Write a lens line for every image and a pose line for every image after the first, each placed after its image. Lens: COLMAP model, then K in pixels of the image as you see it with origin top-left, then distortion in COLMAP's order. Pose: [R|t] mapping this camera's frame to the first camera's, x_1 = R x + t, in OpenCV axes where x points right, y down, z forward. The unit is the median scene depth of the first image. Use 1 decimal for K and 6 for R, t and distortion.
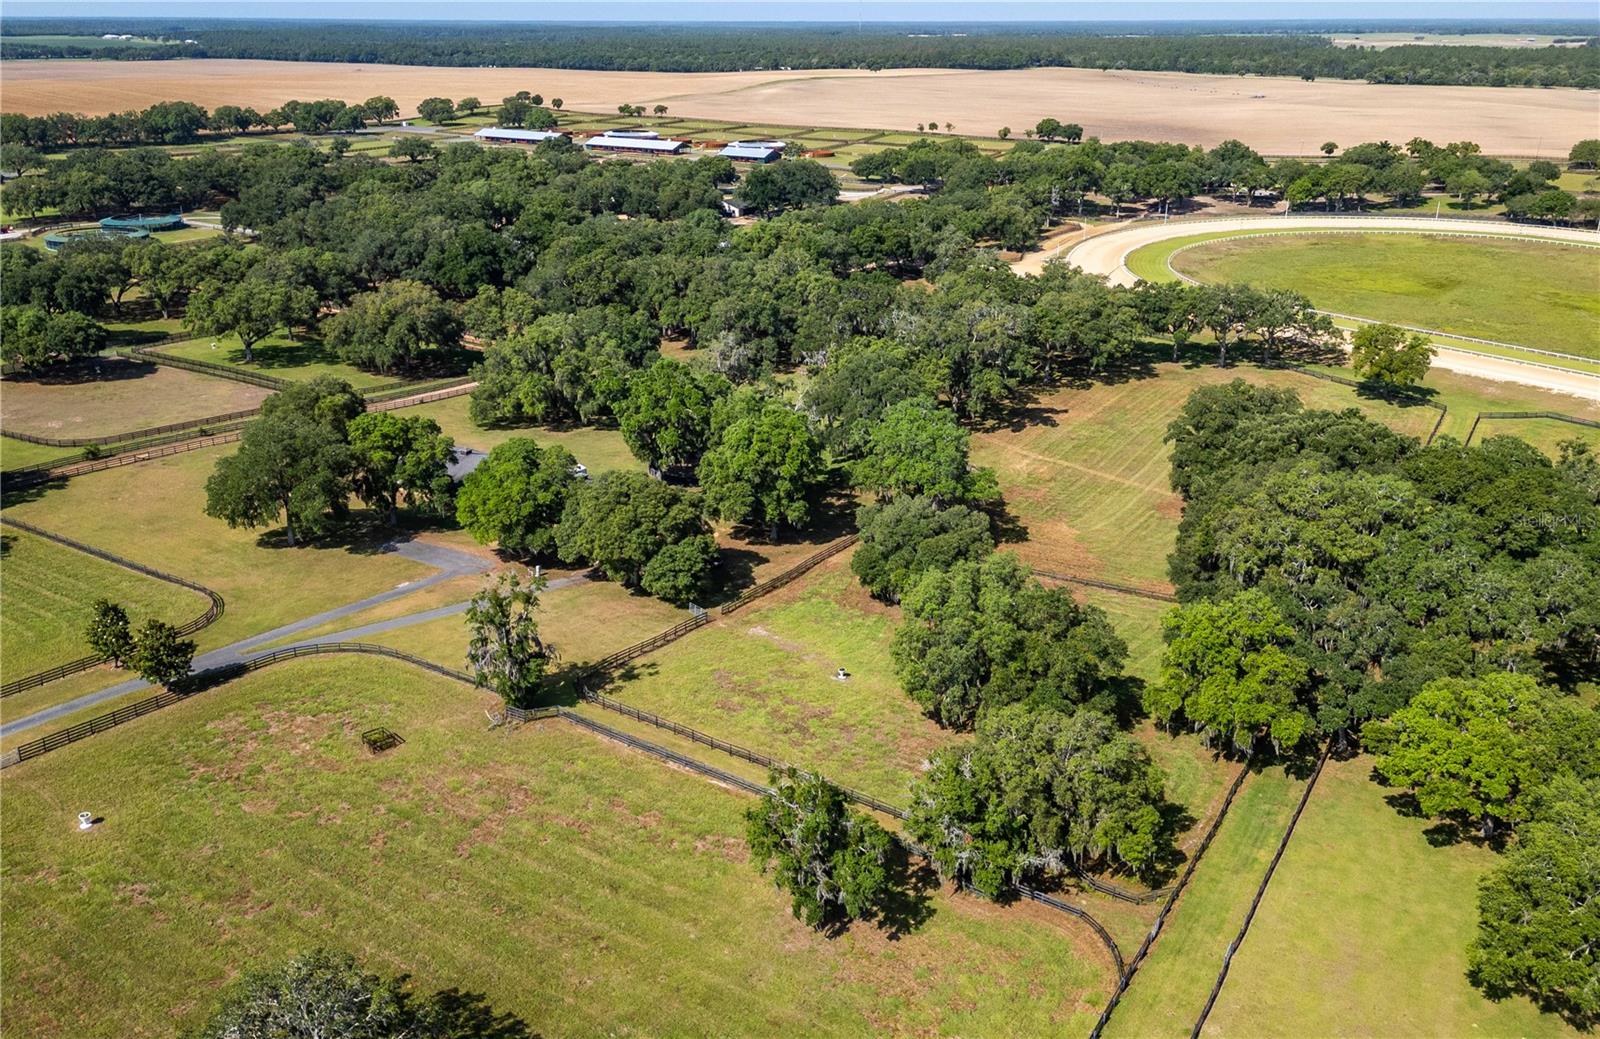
lens RADIAL K [[1254.9, 0, 834.3], [0, 1254.9, 512.3], [0, 0, 1]] dist [0.061418, -0.037508]
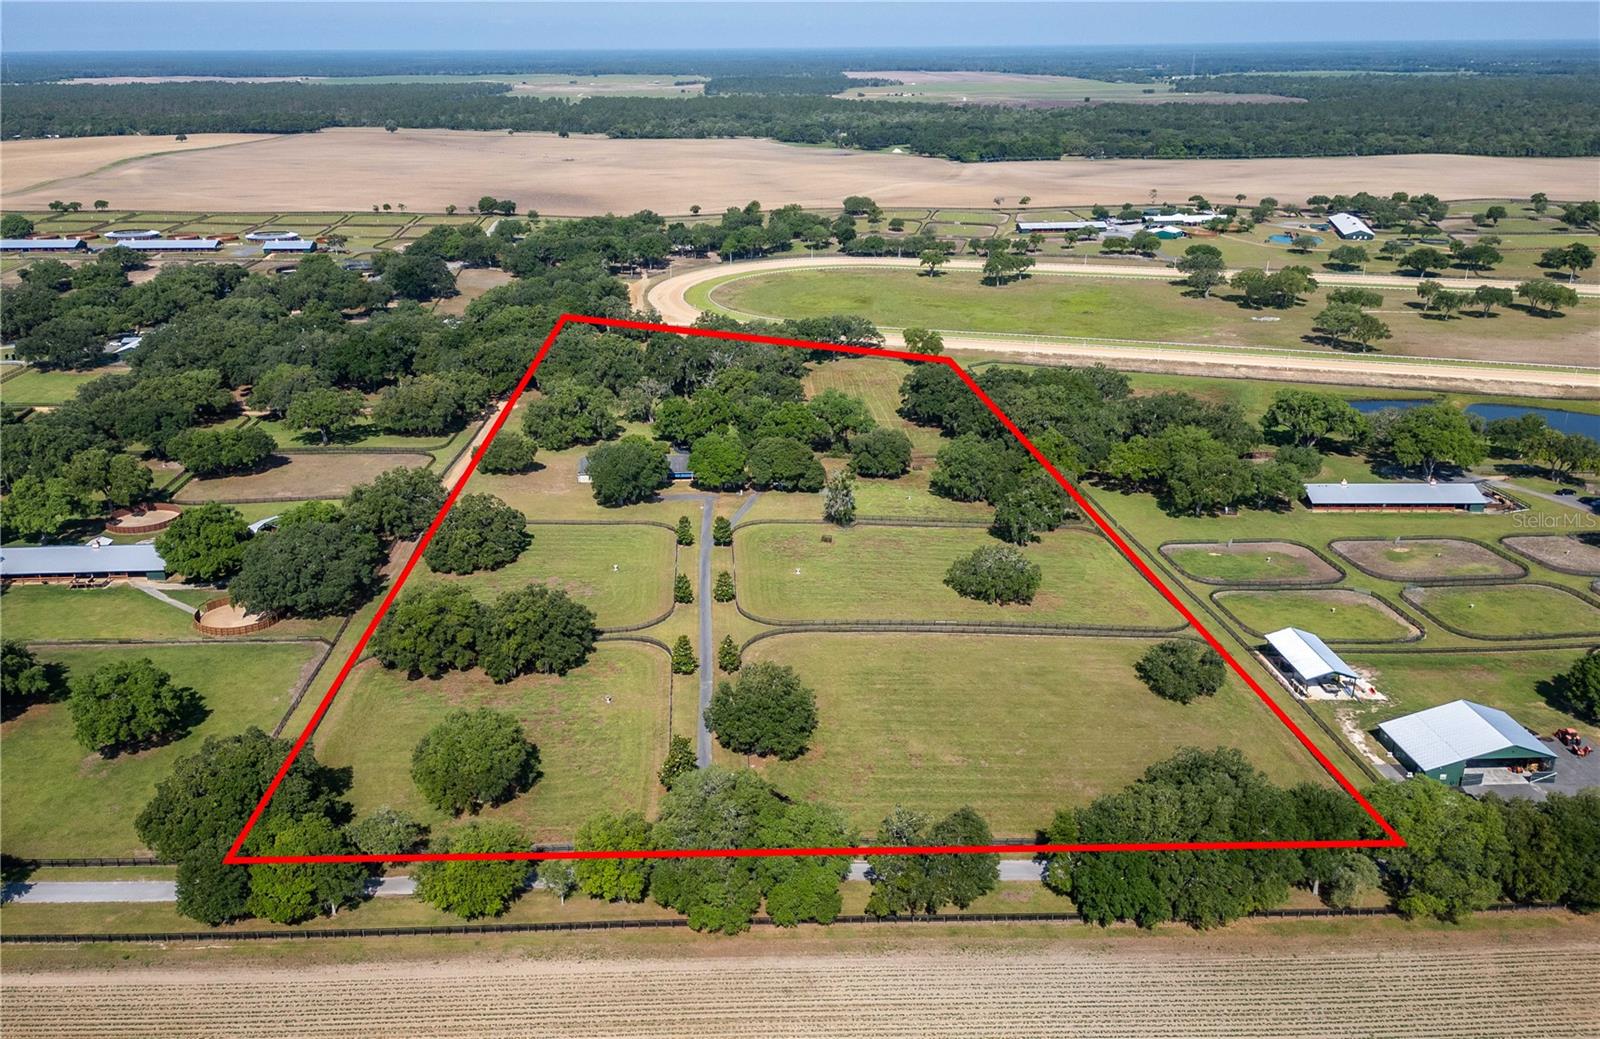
lens RADIAL K [[1318.6, 0, 733.8], [0, 1318.6, 517.0], [0, 0, 1]] dist [0.067563, -0.071158]
pose [[0.830524, -0.192646, 0.522606, -0.454256], [0.203365, 0.978386, 0.037472, 0.000870], [-0.518529, 0.075158, 0.851750, -0.272677]]
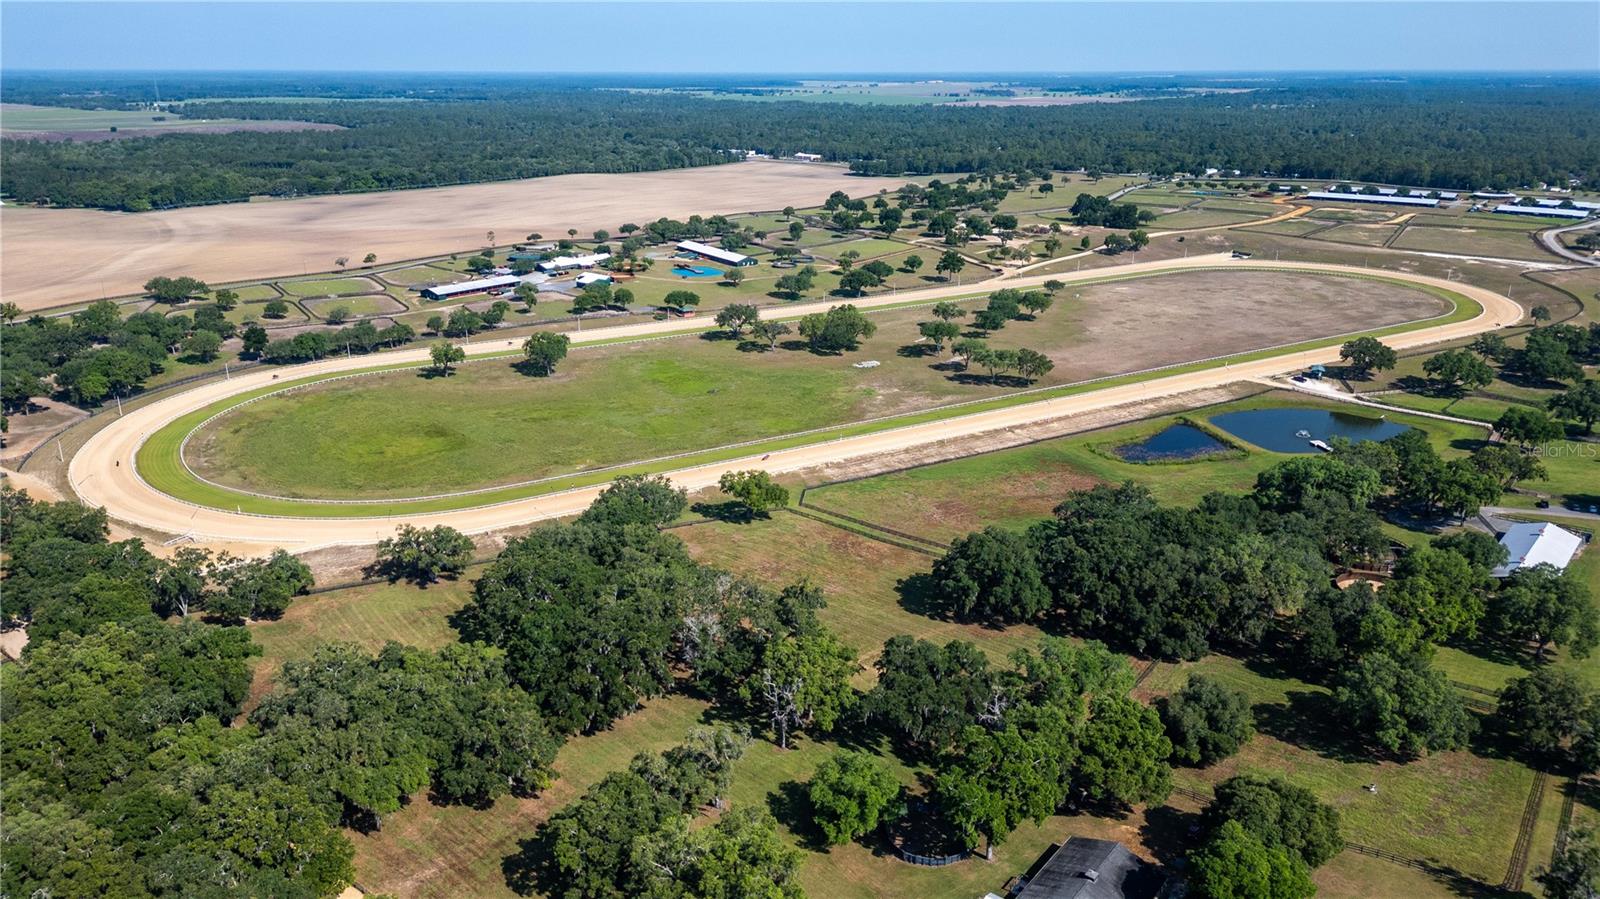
lens RADIAL K [[1126.9, 0, 800.0], [0, 1126.9, 449.5], [0, 0, 1]] dist [0.077427, -0.081636]
pose [[0.105218, -0.317380, 0.942443, -0.354540], [0.352151, 0.898185, 0.263160, -0.245351], [-0.930010, 0.304193, 0.206271, 0.363647]]
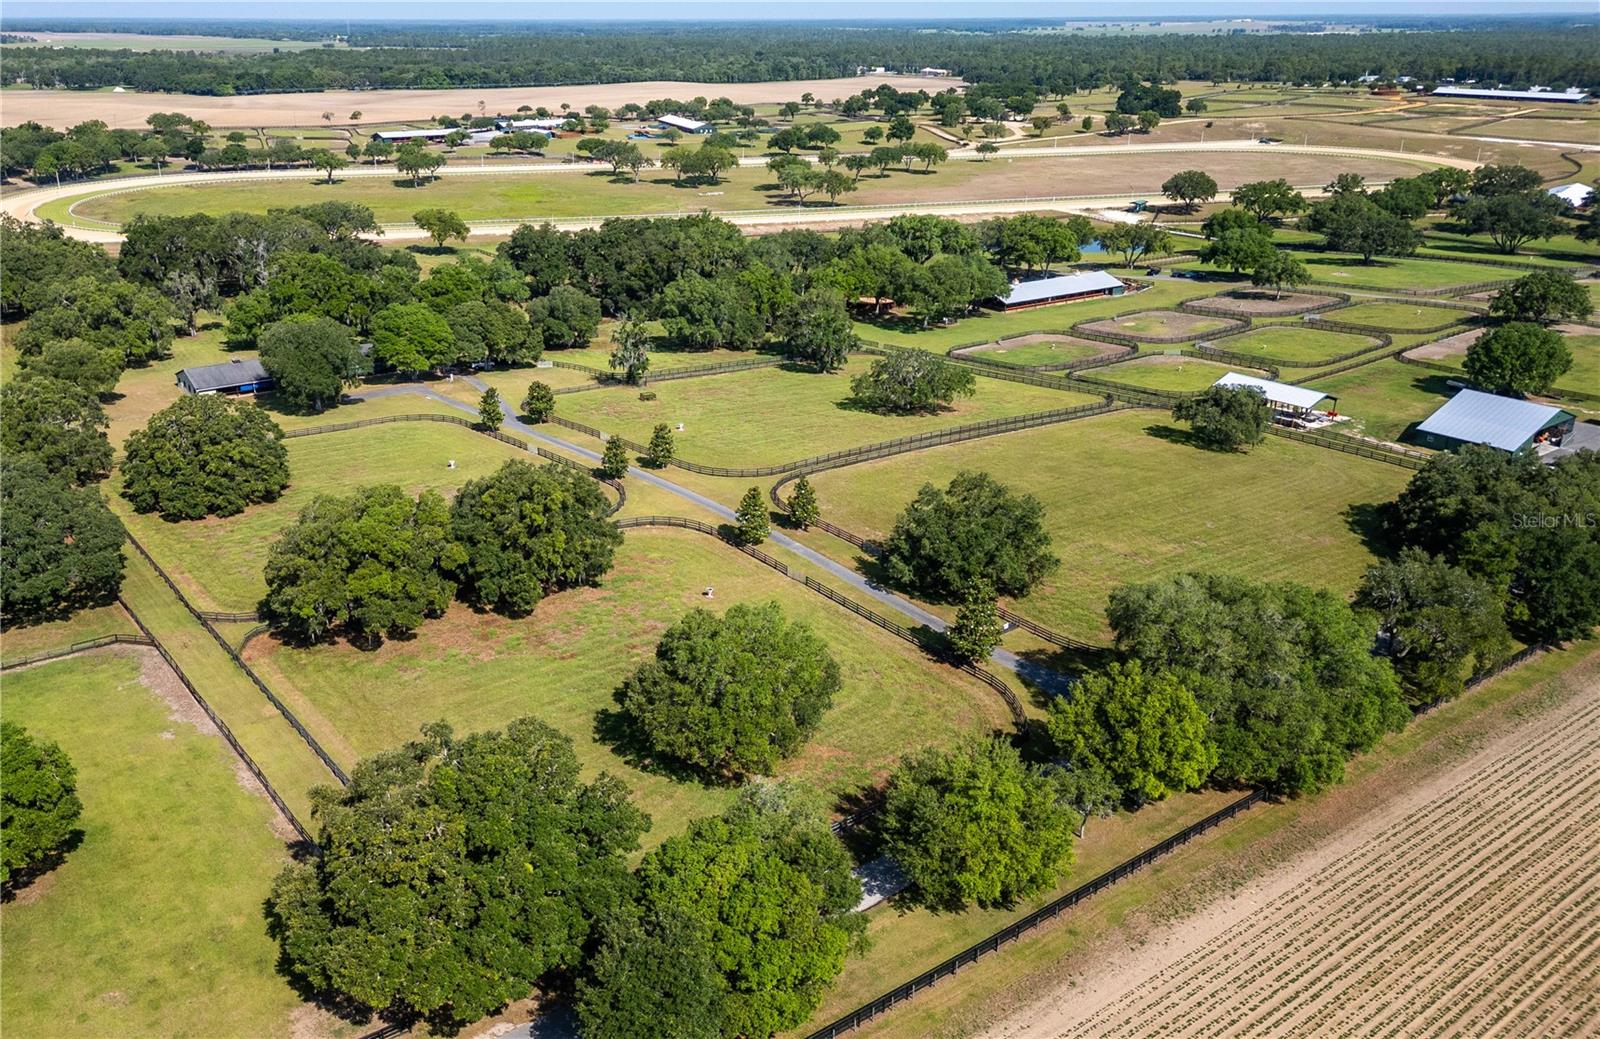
lens RADIAL K [[1321.4, 0, 704.7], [0, 1321.4, 516.0], [0, 0, 1]] dist [0.072251, -0.077161]
pose [[0.374513, -0.325309, 0.868282, -0.526865], [0.330202, 0.921834, 0.202948, -0.008478], [-0.866433, 0.210702, 0.452657, 0.014970]]
